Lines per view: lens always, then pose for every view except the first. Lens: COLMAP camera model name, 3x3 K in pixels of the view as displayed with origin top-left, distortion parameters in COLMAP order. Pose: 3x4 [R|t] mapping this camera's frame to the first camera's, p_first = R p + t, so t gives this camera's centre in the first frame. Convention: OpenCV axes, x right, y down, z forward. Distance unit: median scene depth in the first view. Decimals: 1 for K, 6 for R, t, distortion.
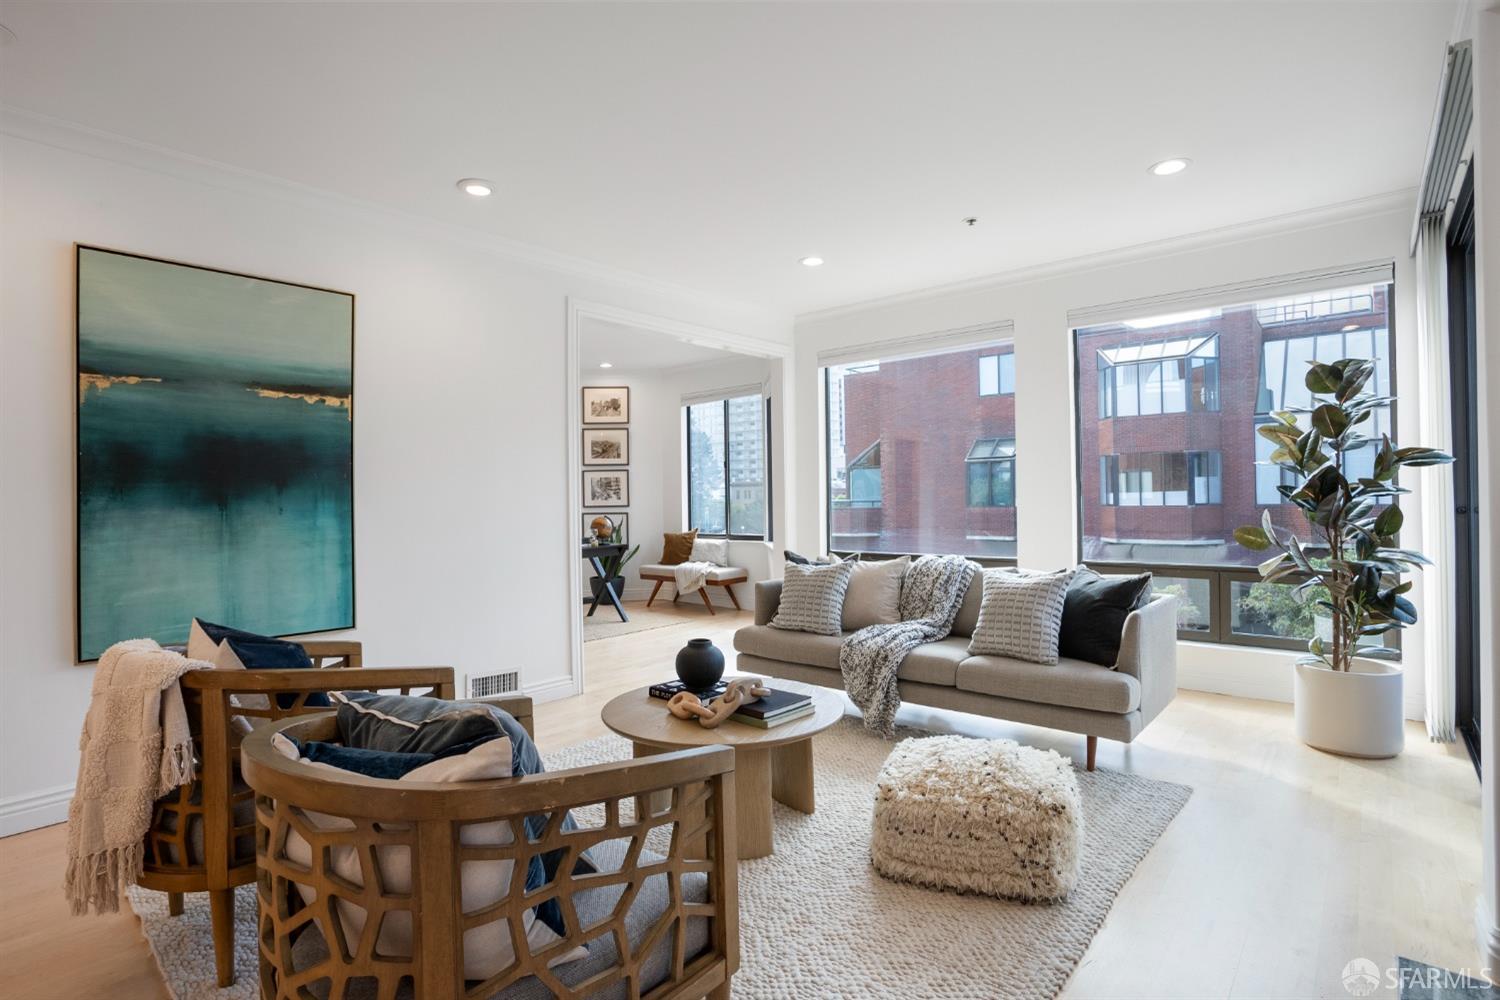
lens RADIAL K [[745.8, 0, 740.3], [0, 745.8, 491.4], [0, 0, 1]] dist [-0.071201, 0.035391]
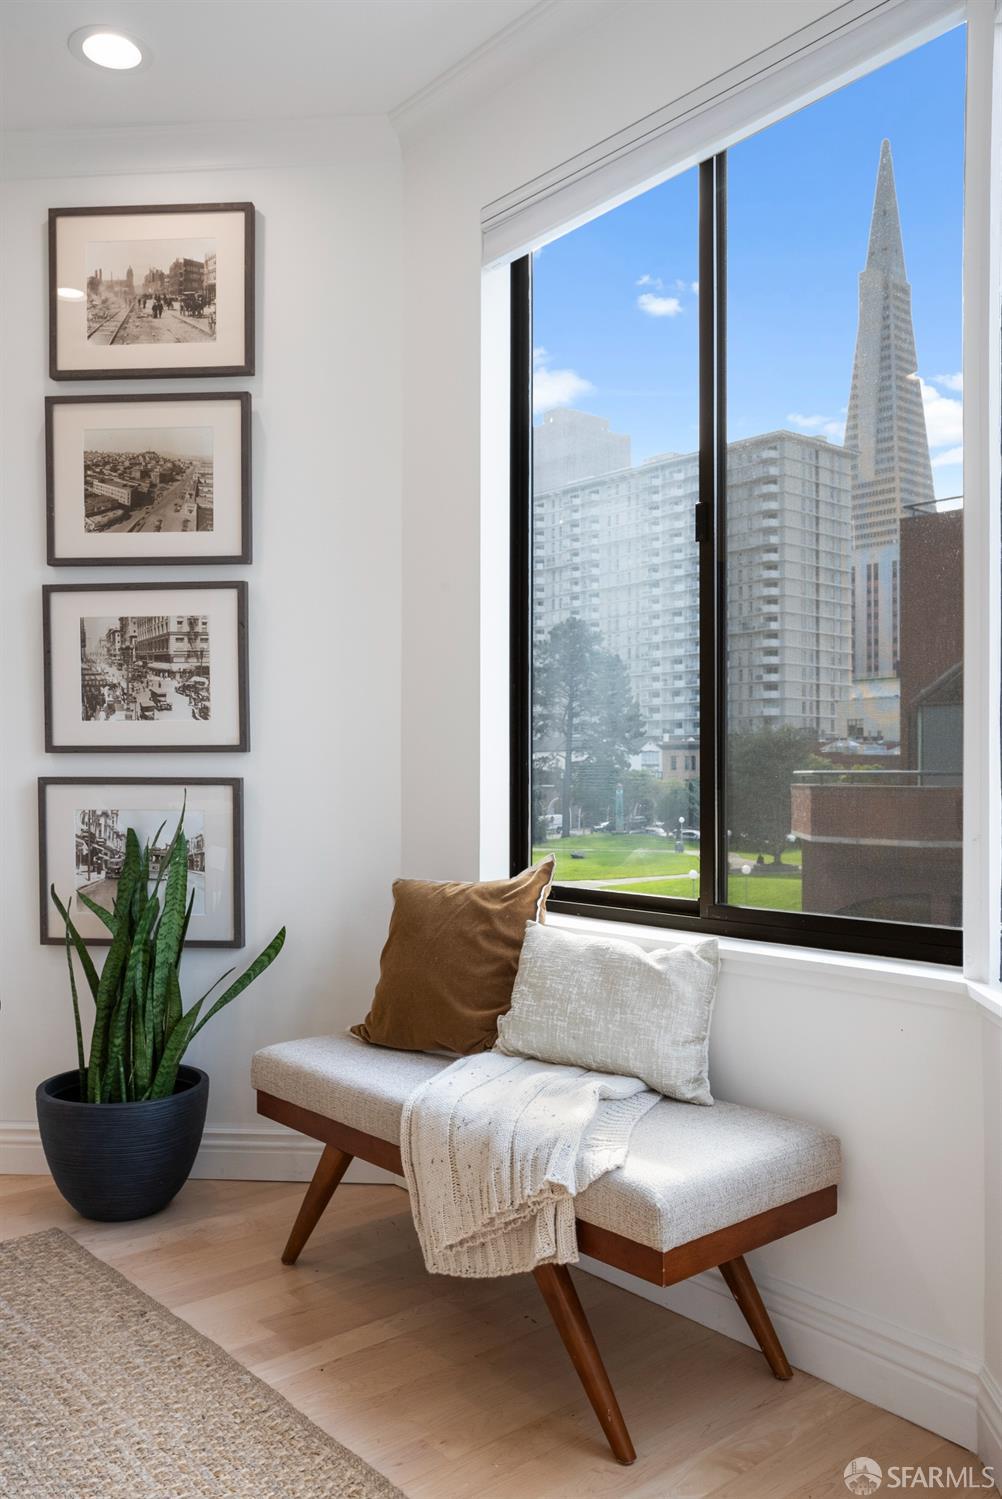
lens RADIAL K [[1201.6, 0, 488.9], [0, 1201.6, 754.6], [0, 0, 1]] dist [0.000407, 0.010143]
pose [[0.988073, 0.014150, -0.153337, -0.025684], [-0.014501, 0.999894, -0.001169, 0.021926], [0.153304, 0.003379, 0.988173, 0.693965]]
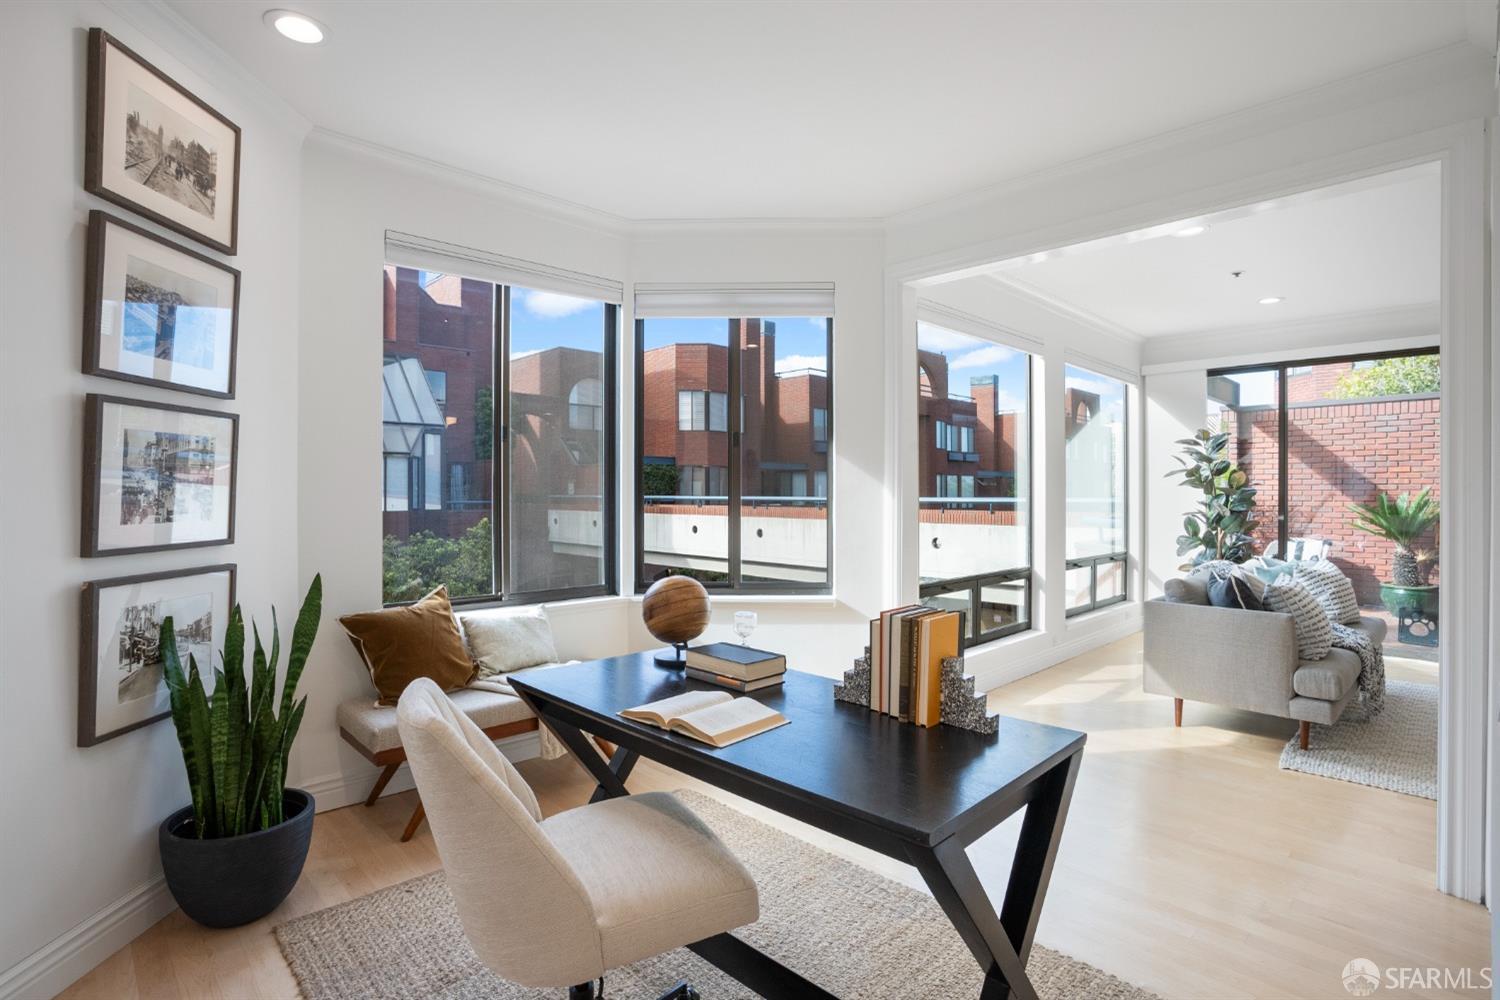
lens RADIAL K [[745.8, 0, 740.3], [0, 745.8, 491.4], [0, 0, 1]] dist [-0.071201, 0.035391]
pose [[0.087764, 0.017596, 0.995986, -0.431247], [-0.008017, 0.999824, -0.016957, 0.003900], [-0.996109, -0.006497, 0.087890, 0.818388]]
